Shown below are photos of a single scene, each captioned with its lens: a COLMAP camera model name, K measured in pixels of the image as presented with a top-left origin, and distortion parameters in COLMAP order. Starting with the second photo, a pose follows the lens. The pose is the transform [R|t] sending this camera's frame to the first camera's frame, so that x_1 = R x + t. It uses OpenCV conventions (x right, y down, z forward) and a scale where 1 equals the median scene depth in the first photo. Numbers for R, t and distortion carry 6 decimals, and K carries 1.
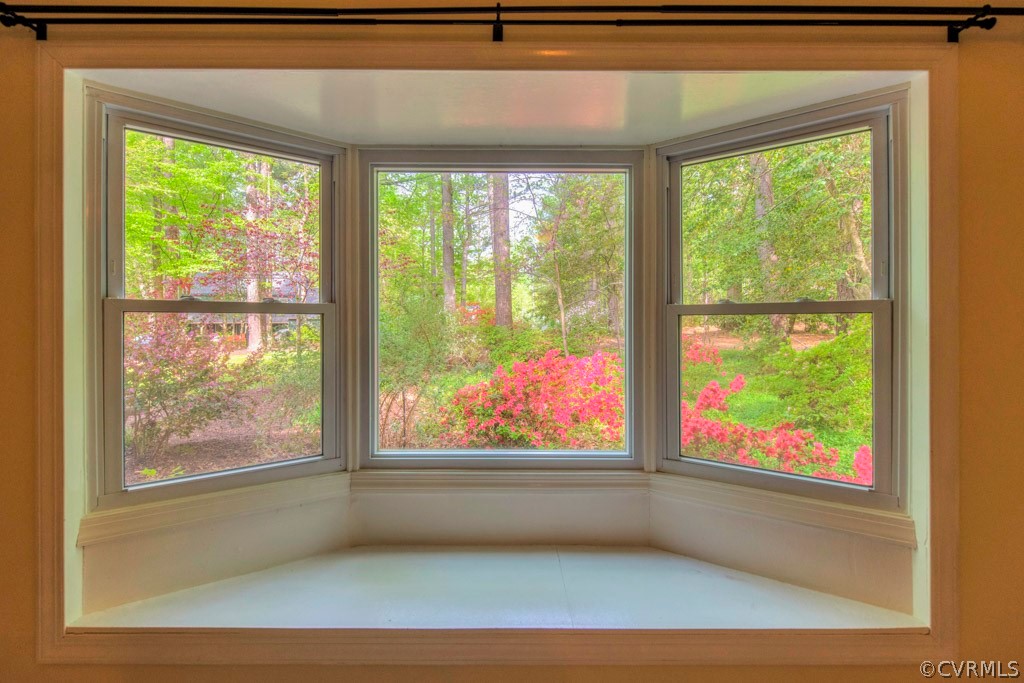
lens RADIAL K [[442.4, 0, 499.8], [0, 442.4, 320.0], [0, 0, 1]] dist [0.000021, -0.000741]
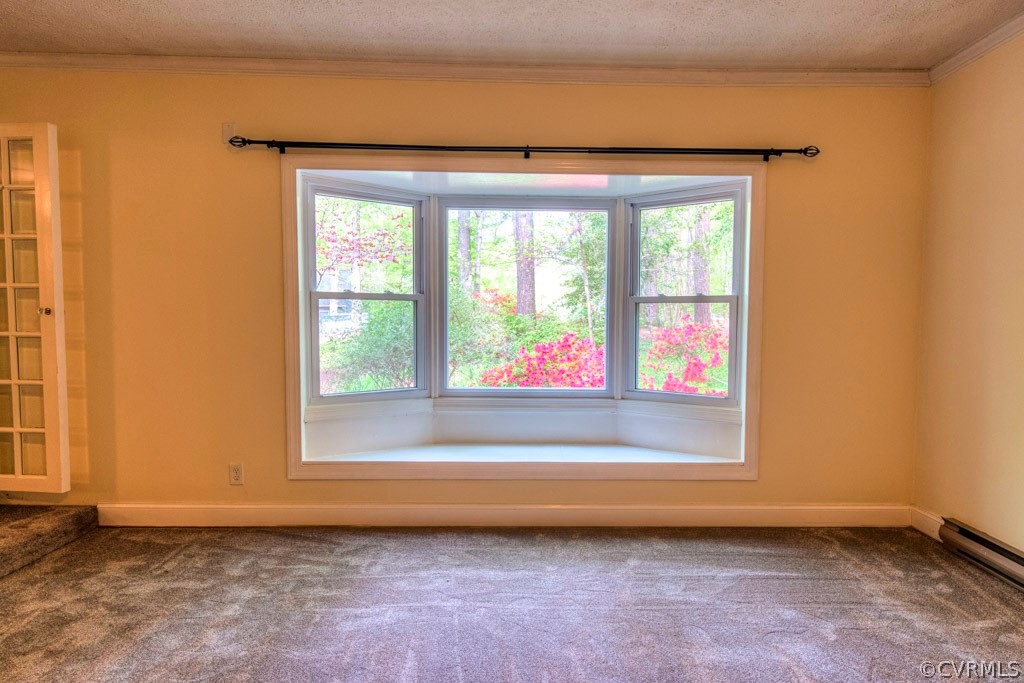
lens RADIAL K [[530.9, 0, 536.3], [0, 530.9, 339.4], [0, 0, 1]] dist [-0.000174, 0.000066]
pose [[0.999547, 0.005687, 0.029538, -0.018931], [-0.007323, 0.998427, 0.055578, 0.016576], [-0.029175, -0.055769, 0.998017, -0.935570]]
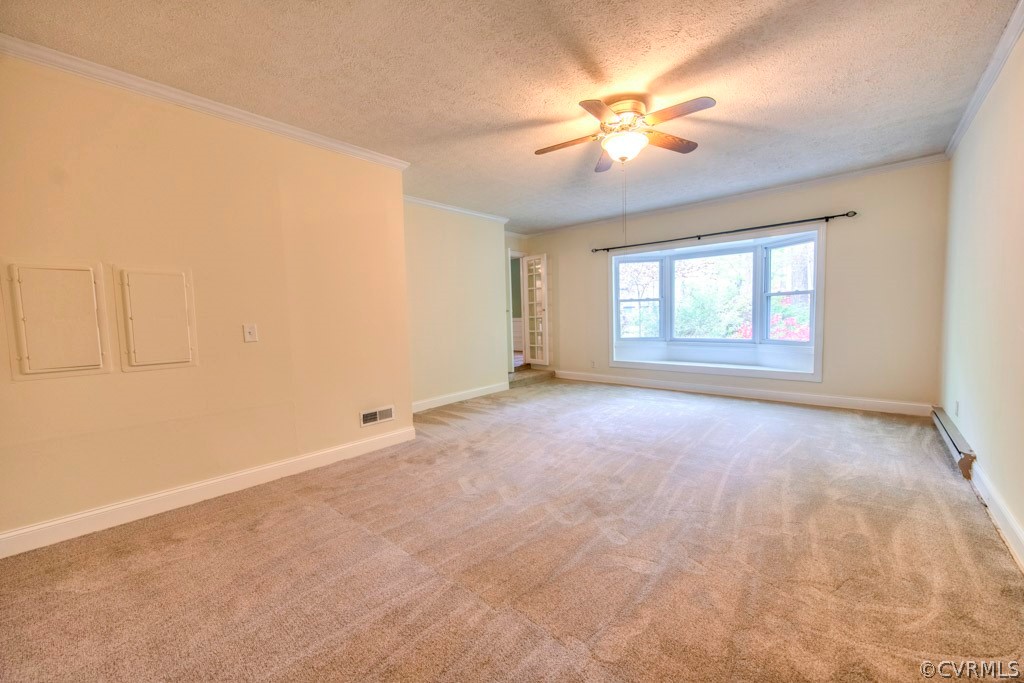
lens RADIAL K [[420.0, 0, 506.9], [0, 420.0, 345.8], [0, 0, 1]] dist [0.010932, -0.000230]
pose [[0.750483, 0.028108, -0.660292, 1.029887], [0.034103, 0.996117, 0.081164, 0.035466], [0.660010, -0.083430, 0.746610, -2.646853]]
